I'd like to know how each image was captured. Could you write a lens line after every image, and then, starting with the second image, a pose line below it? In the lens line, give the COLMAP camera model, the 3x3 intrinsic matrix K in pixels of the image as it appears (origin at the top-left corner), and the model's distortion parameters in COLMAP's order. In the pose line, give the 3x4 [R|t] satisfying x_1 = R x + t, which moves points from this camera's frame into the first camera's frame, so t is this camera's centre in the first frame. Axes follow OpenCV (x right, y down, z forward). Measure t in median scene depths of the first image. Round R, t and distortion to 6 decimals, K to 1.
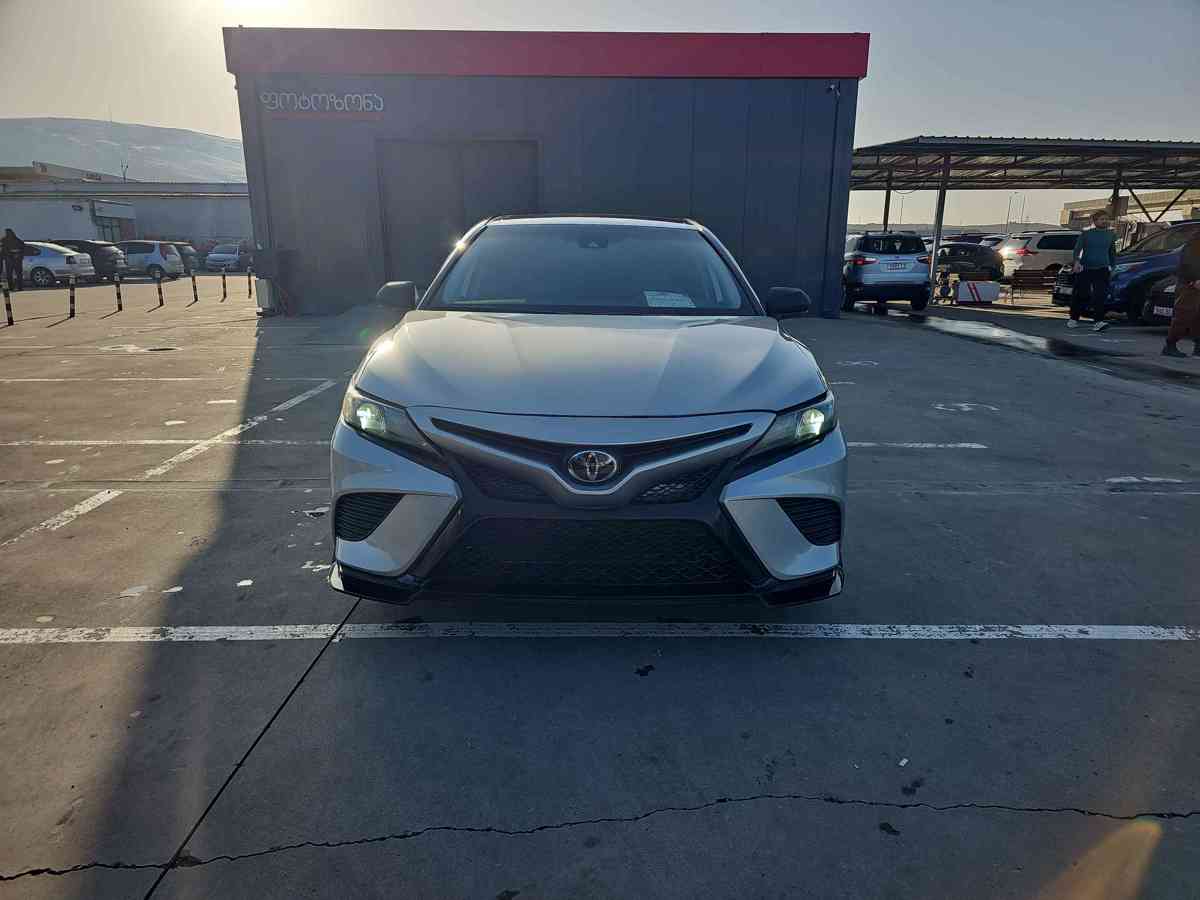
lens RADIAL K [[783.7, 0, 599.4], [0, 783.7, 455.0], [0, 0, 1]] dist [0.044787, -0.031580]
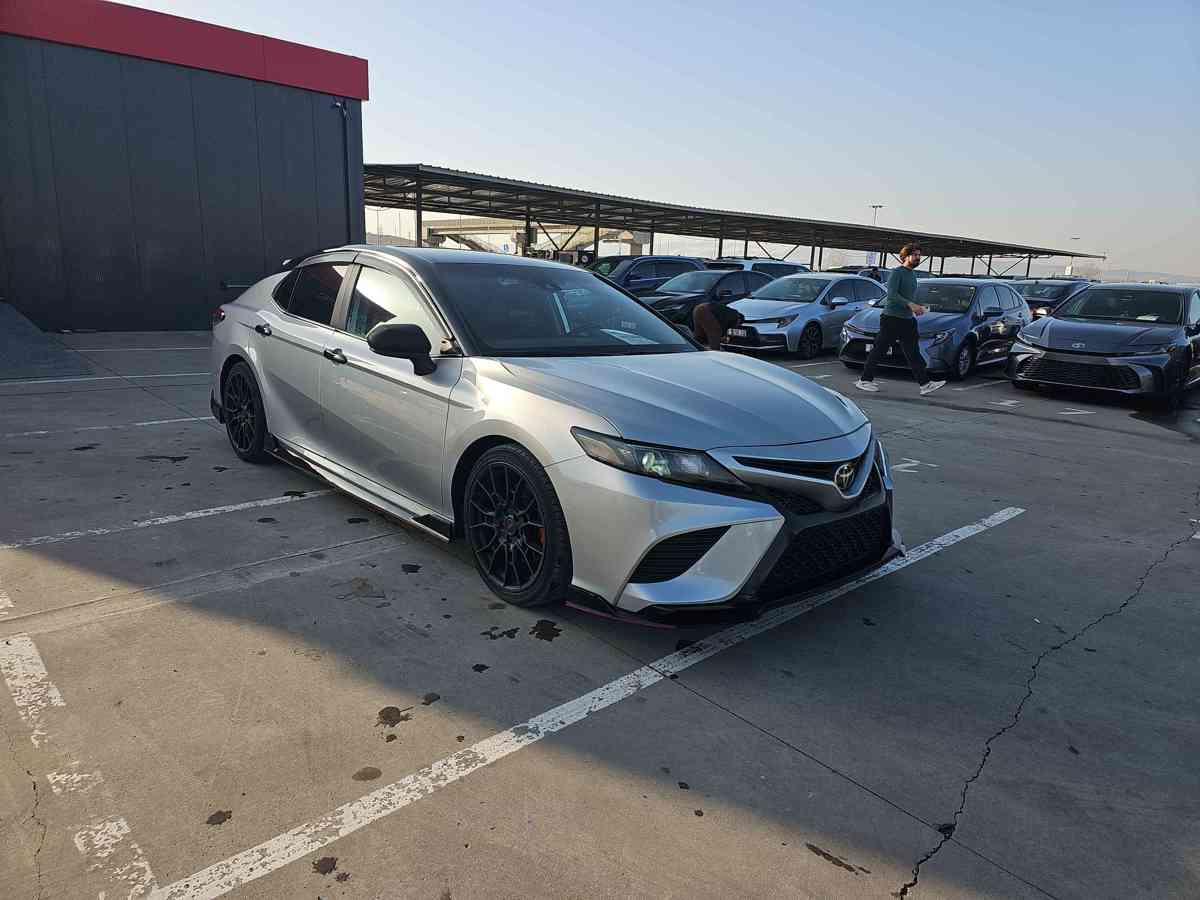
lens RADIAL K [[783.7, 0, 599.4], [0, 783.7, 444.1], [0, 0, 1]] dist [0.044787, -0.031580]
pose [[0.736970, -0.115481, 0.665988, -1.017771], [0.126270, 0.991473, 0.032192, -0.115914], [-0.664027, 0.060370, 0.745268, 0.244526]]
